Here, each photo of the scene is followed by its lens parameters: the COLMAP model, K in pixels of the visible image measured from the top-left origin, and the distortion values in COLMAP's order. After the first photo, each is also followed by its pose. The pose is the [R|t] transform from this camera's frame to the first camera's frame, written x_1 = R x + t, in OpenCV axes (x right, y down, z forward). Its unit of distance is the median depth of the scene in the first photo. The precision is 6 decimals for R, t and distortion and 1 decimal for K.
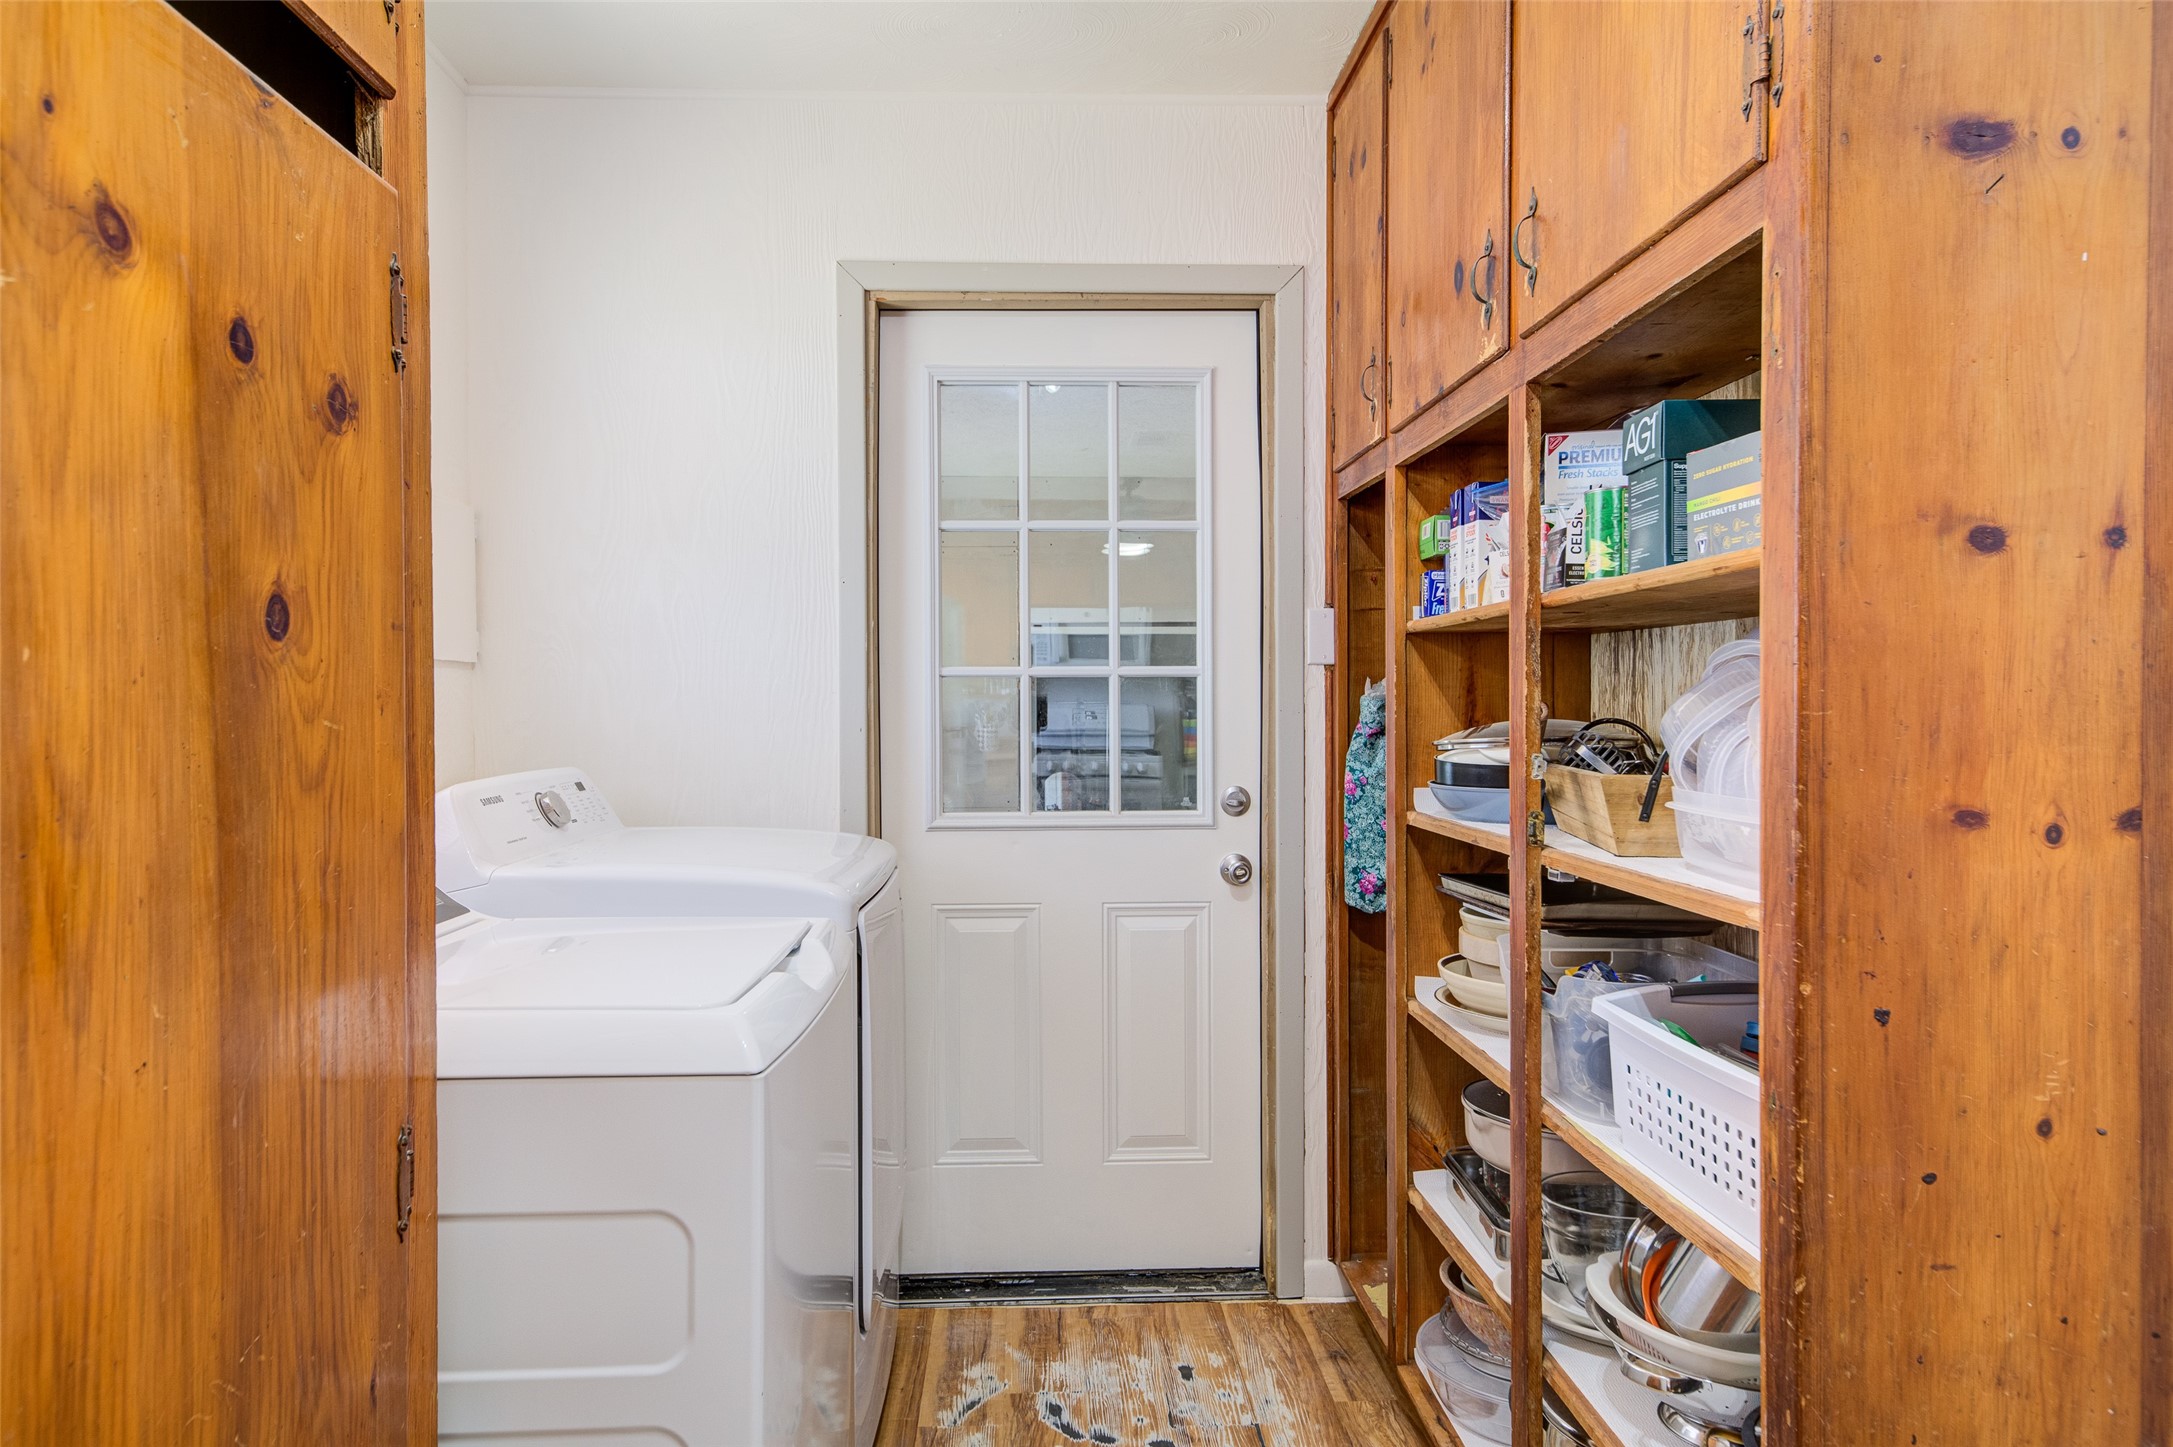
lens RADIAL K [[1384.0, 0, 1091.2], [0, 1384.0, 722.1], [0, 0, 1]] dist [0.016902, 0.002333]
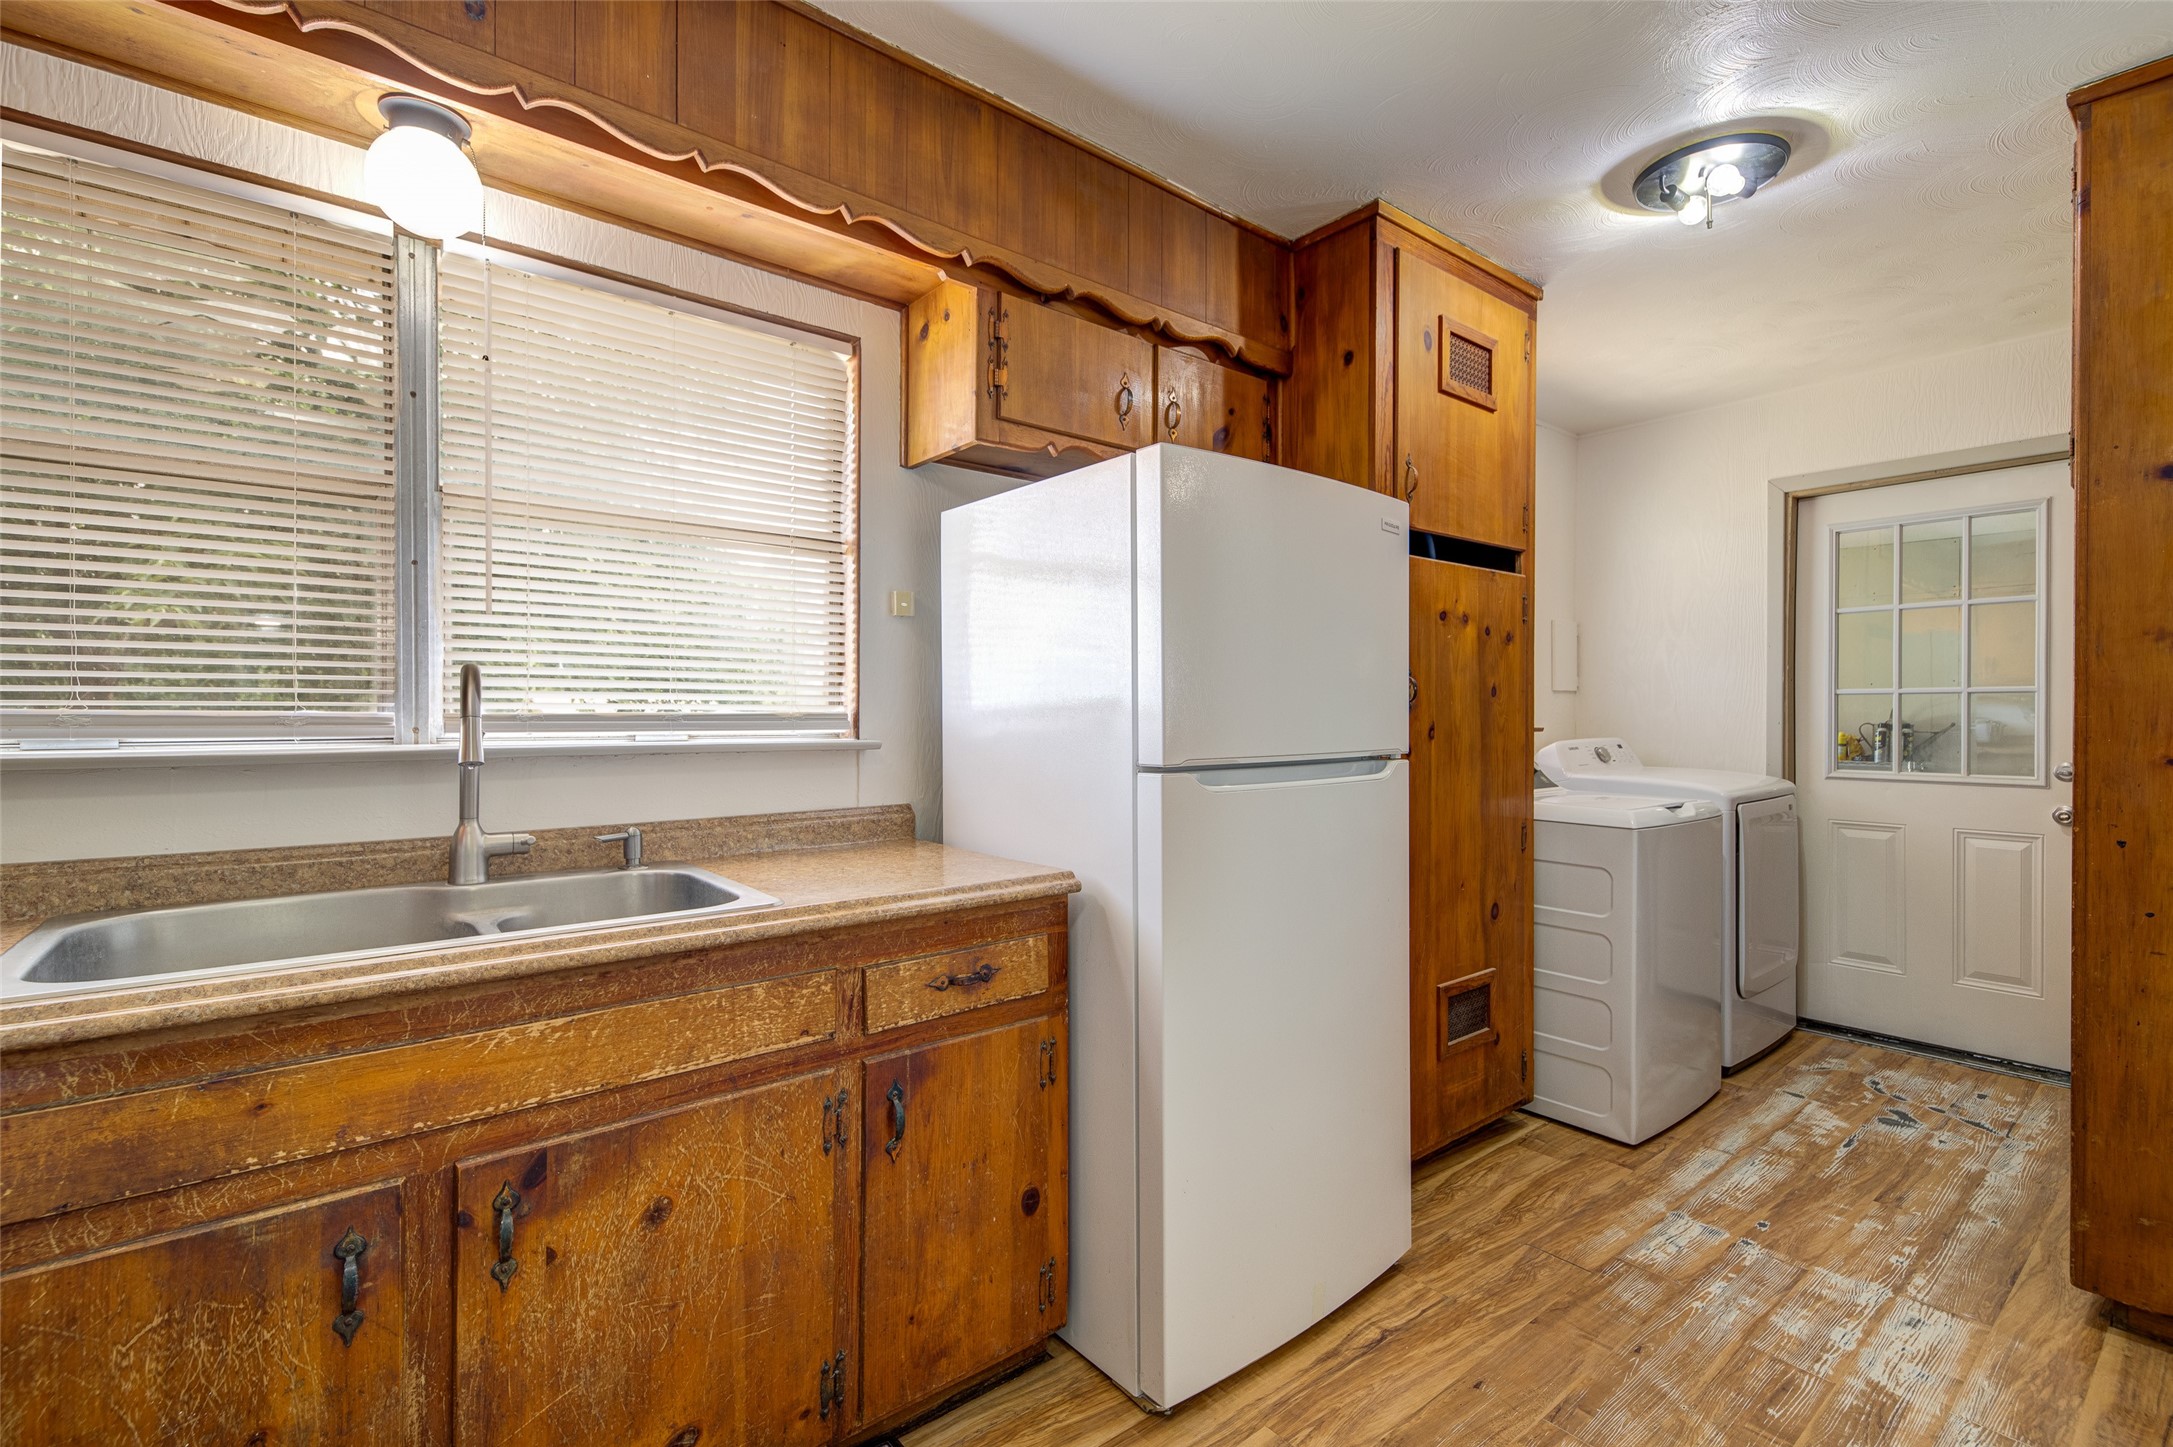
lens RADIAL K [[961.1, 0, 1082.7], [0, 961.1, 721.7], [0, 0, 1]] dist [-0.000439, -0.000844]
pose [[0.592436, 0.011898, -0.805530, 0.832687], [-0.009264, 0.999925, 0.007956, 0.005389], [0.805565, 0.002749, 0.592502, -1.407262]]
